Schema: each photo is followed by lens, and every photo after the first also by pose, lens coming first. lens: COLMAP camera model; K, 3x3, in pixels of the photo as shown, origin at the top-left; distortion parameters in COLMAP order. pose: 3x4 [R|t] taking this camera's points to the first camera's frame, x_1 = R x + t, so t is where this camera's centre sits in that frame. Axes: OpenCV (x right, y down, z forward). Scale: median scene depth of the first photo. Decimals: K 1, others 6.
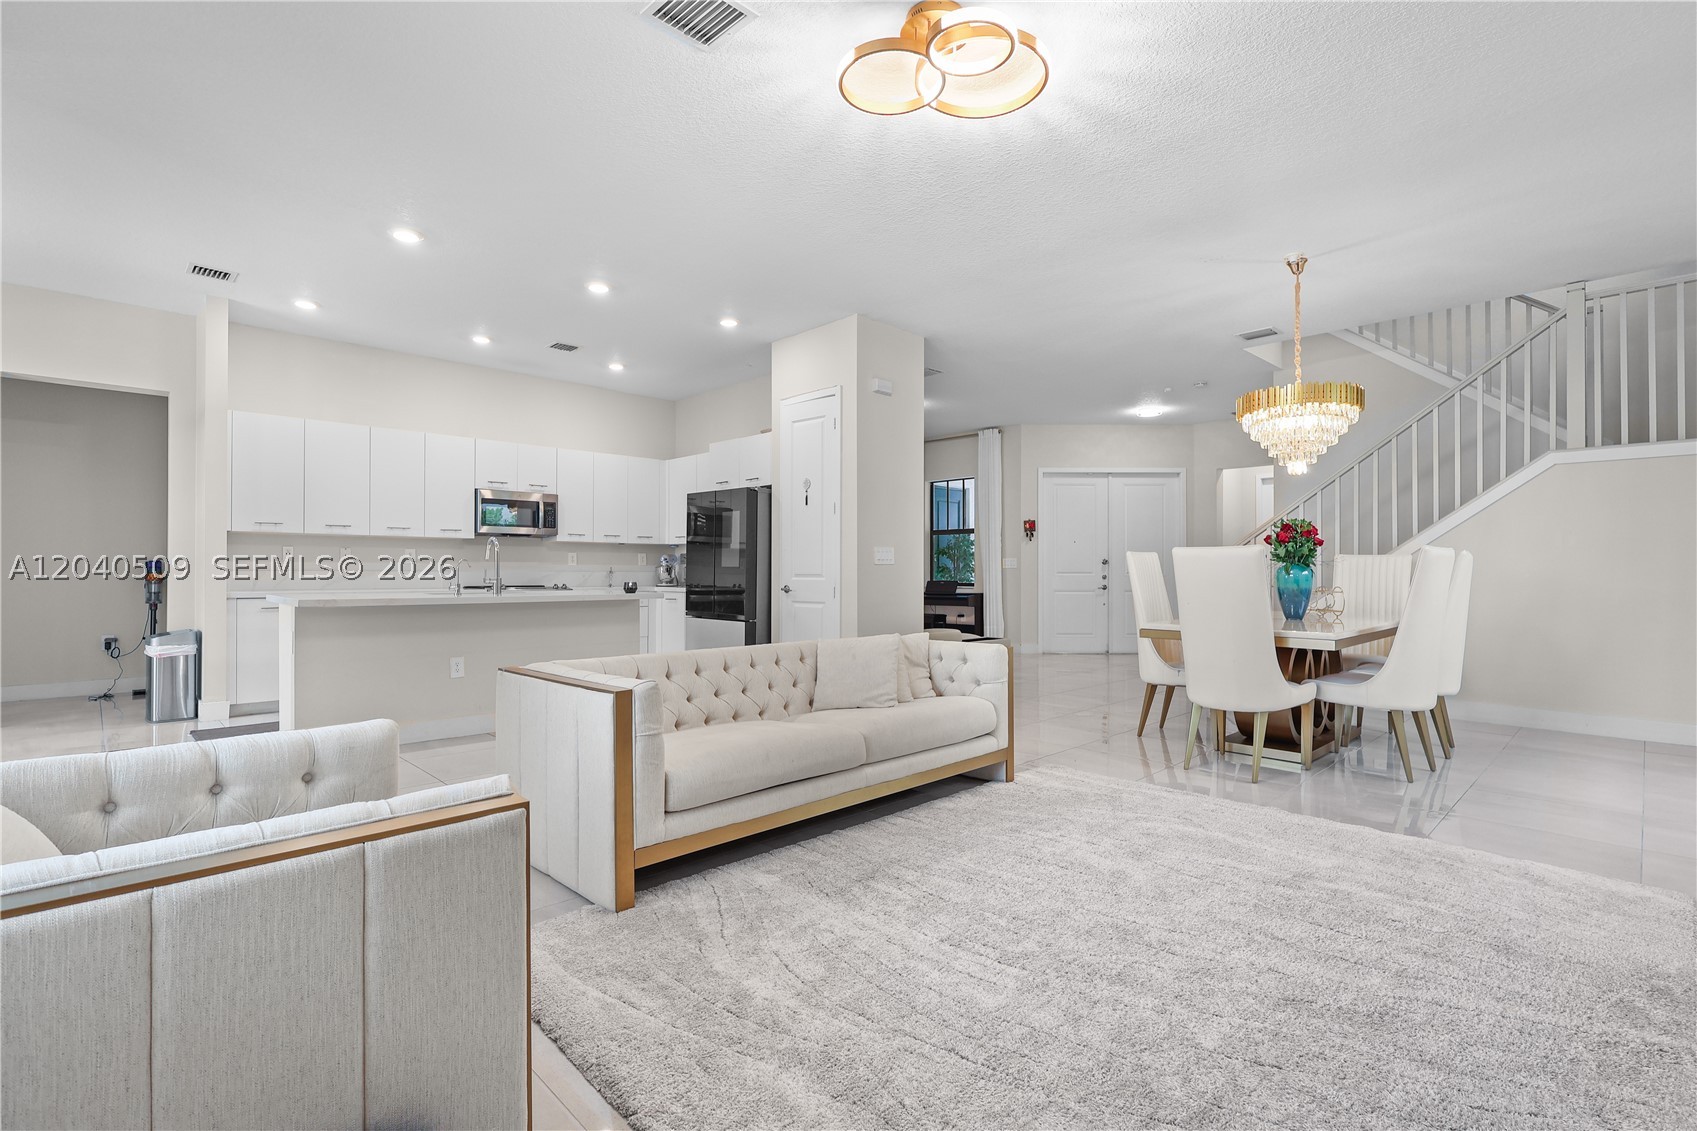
lens RADIAL K [[789.9, 0, 850.9], [0, 789.9, 567.0], [0, 0, 1]] dist [0.000937, 0.000787]
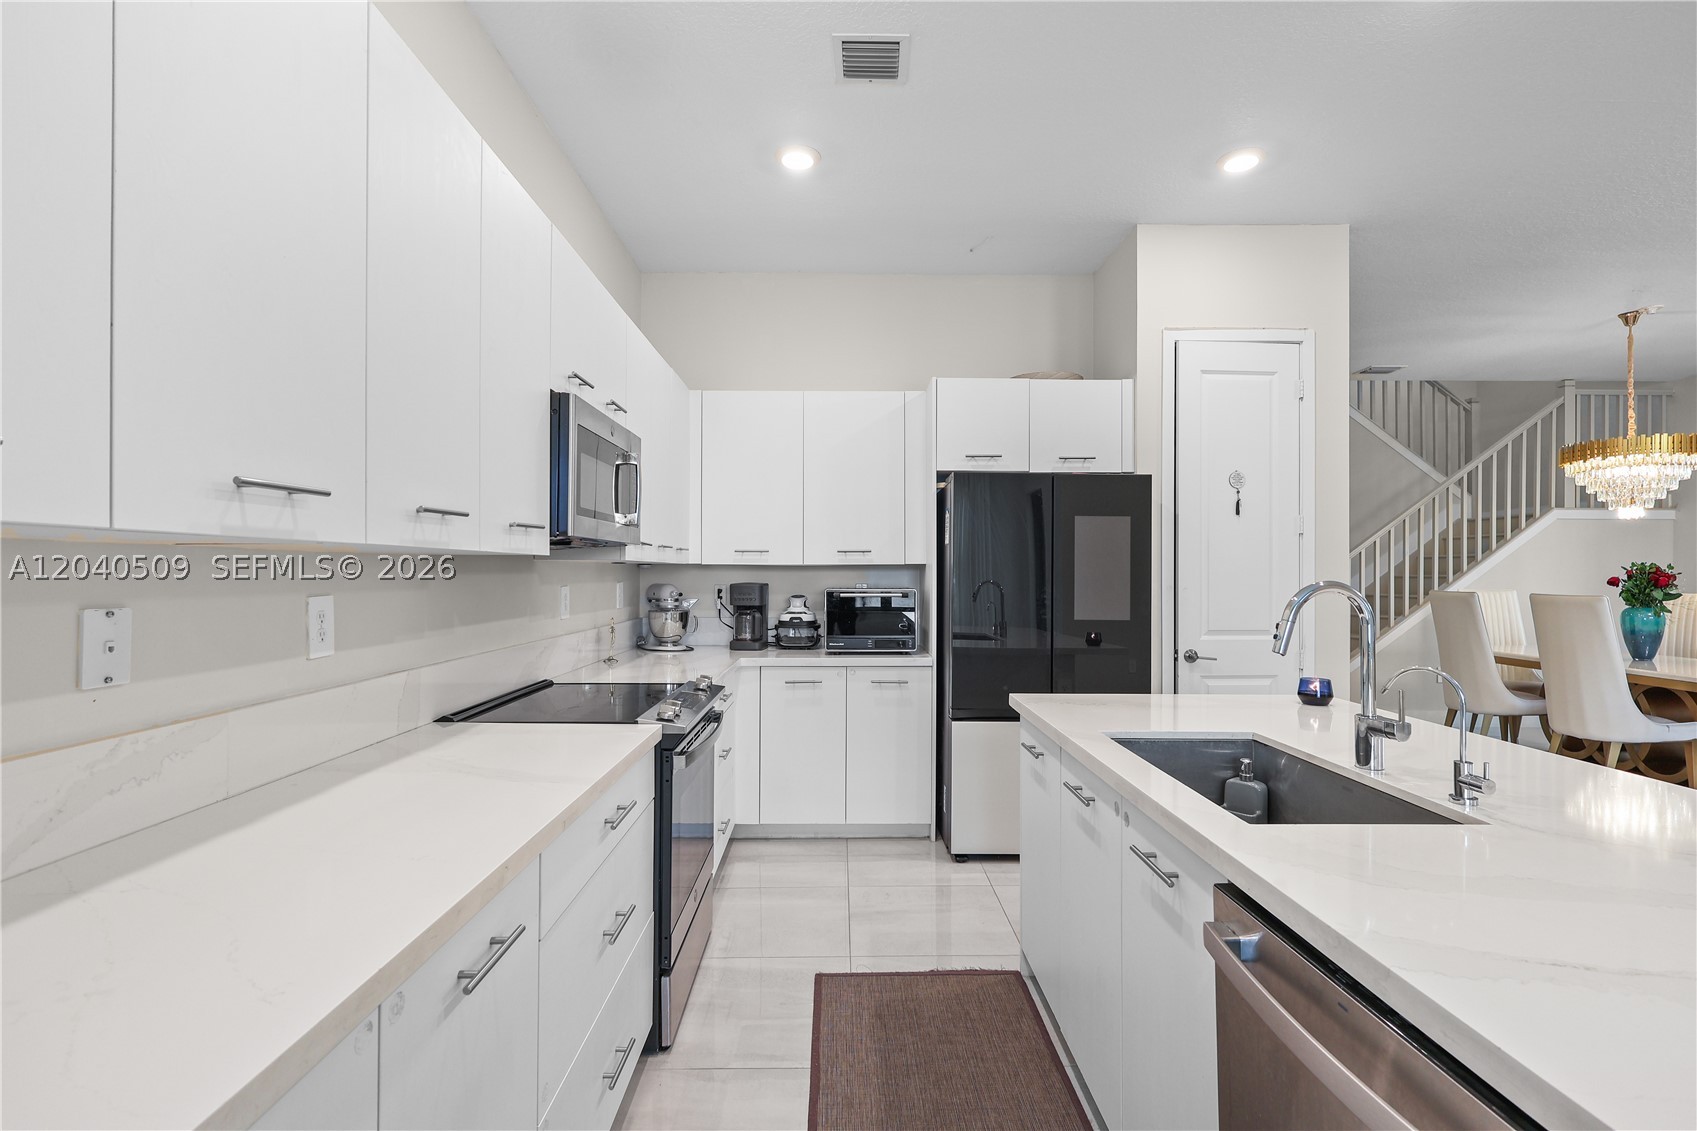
lens RADIAL K [[789.9, 0, 852.2], [0, 789.9, 564.0], [0, 0, 1]] dist [0.000937, 0.000787]
pose [[0.684854, 0.008989, 0.728624, -0.660156], [-0.006226, 0.999960, -0.006485, -0.033827], [-0.728653, -0.000095, 0.684883, 0.765471]]
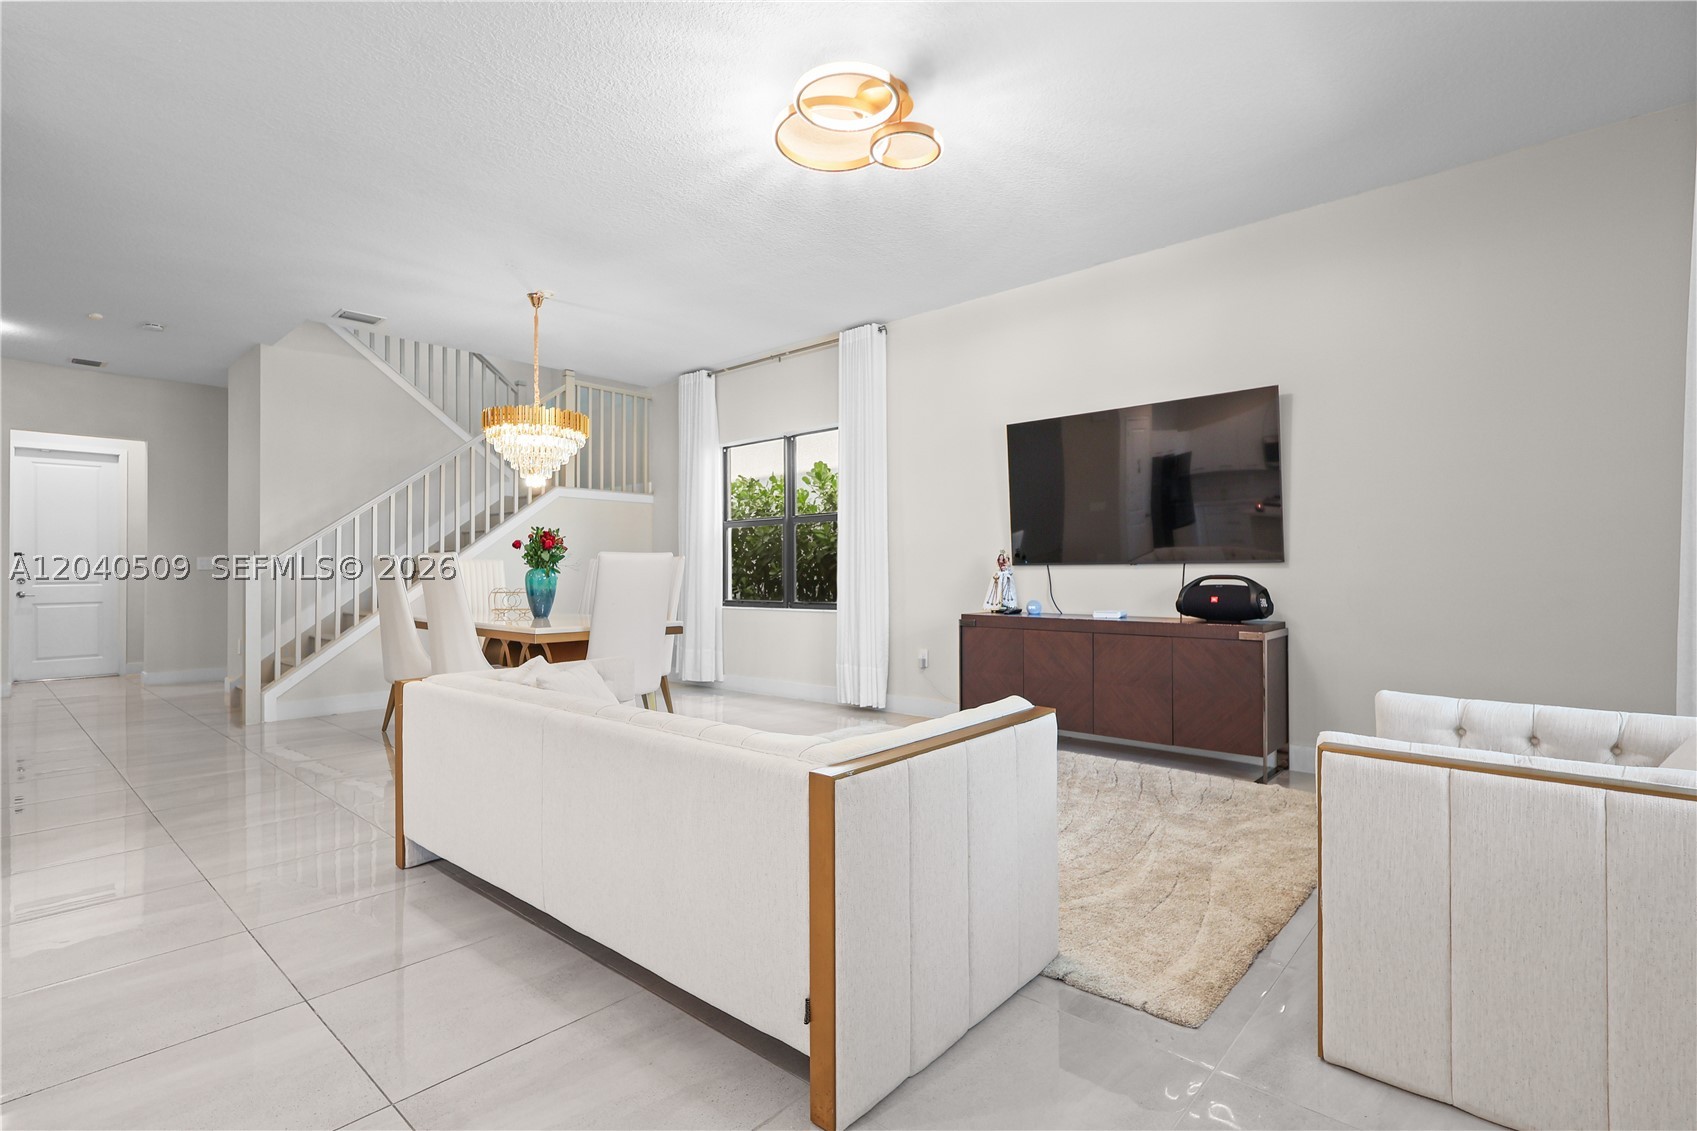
lens RADIAL K [[789.9, 0, 856.0], [0, 789.9, 565.1], [0, 0, 1]] dist [0.000937, 0.000787]
pose [[-0.076728, 0.007688, 0.997022, -0.427854], [-0.002661, 0.999965, -0.007915, -0.000114], [-0.997048, -0.003261, -0.076705, 0.470381]]
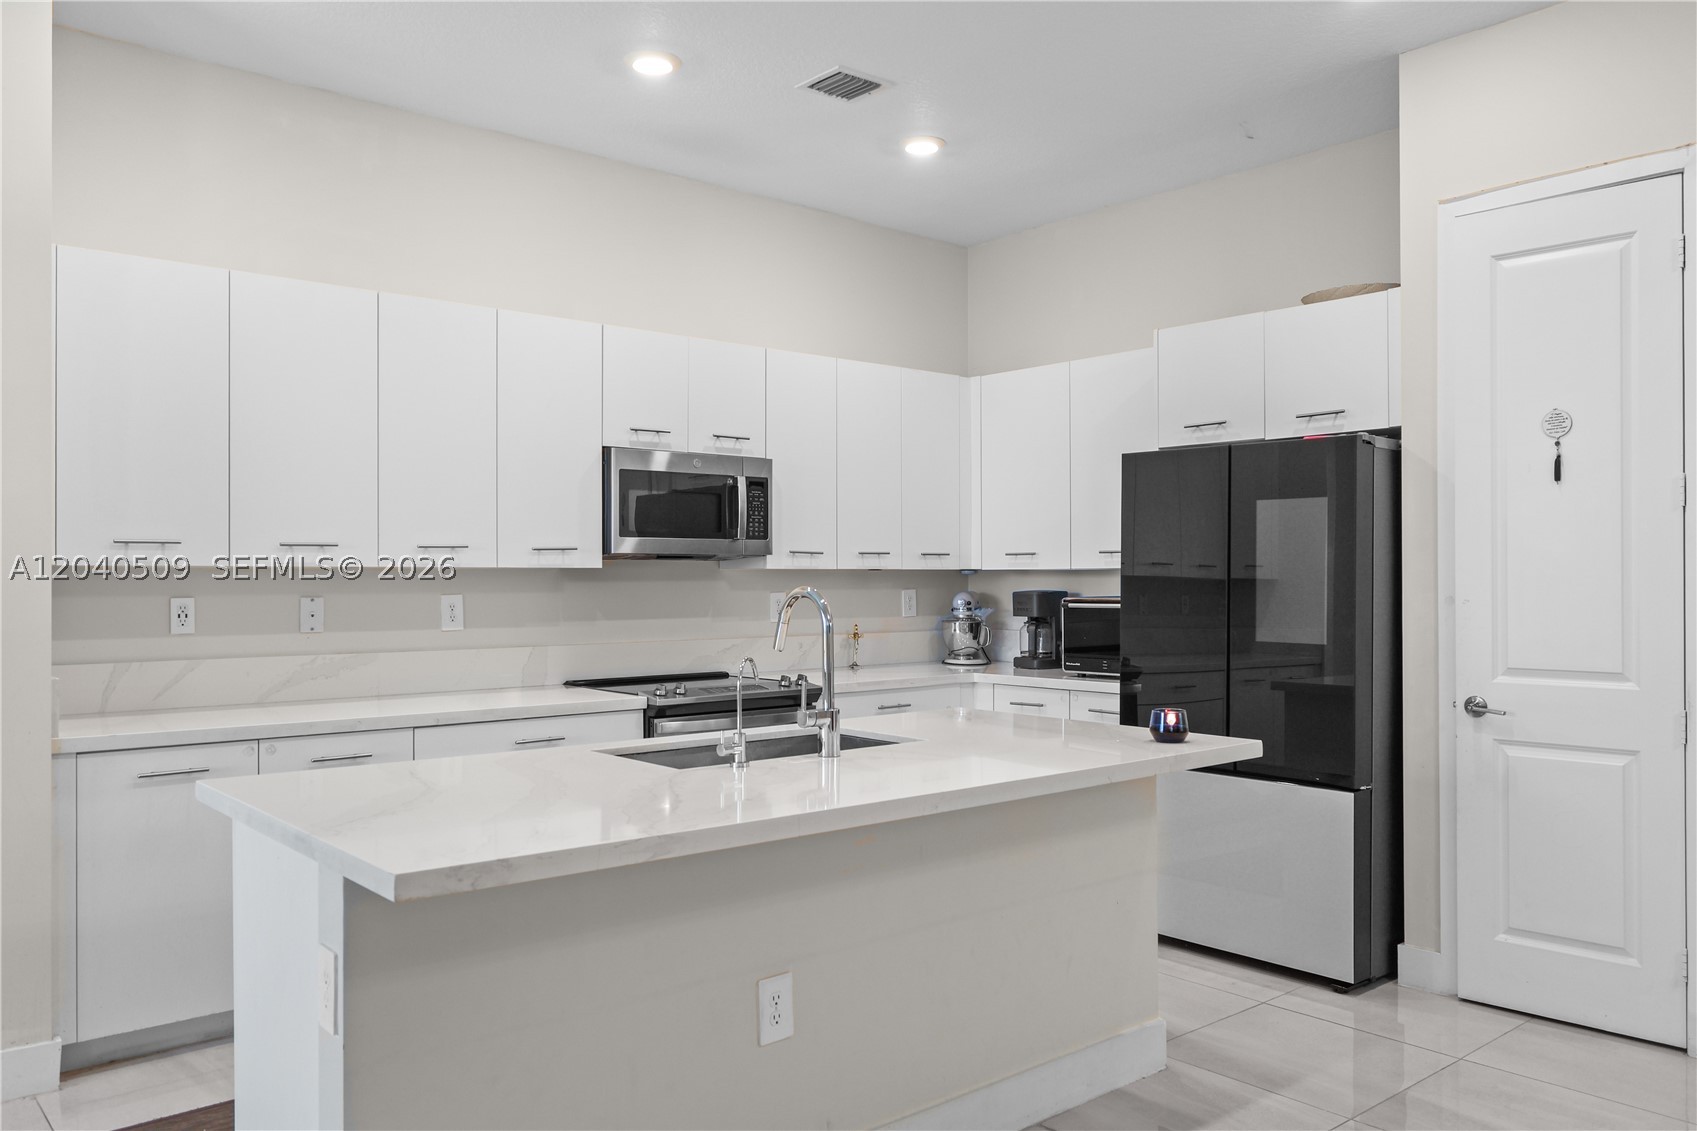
lens RADIAL K [[1285.9, 0, 851.5], [0, 1285.9, 565.5], [0, 0, 1]] dist [0.005710, -0.003687]
pose [[0.998214, -0.004569, -0.059558, -0.330596], [0.004357, 0.999984, -0.003689, -0.036866], [0.059574, 0.003423, 0.998218, 0.368390]]
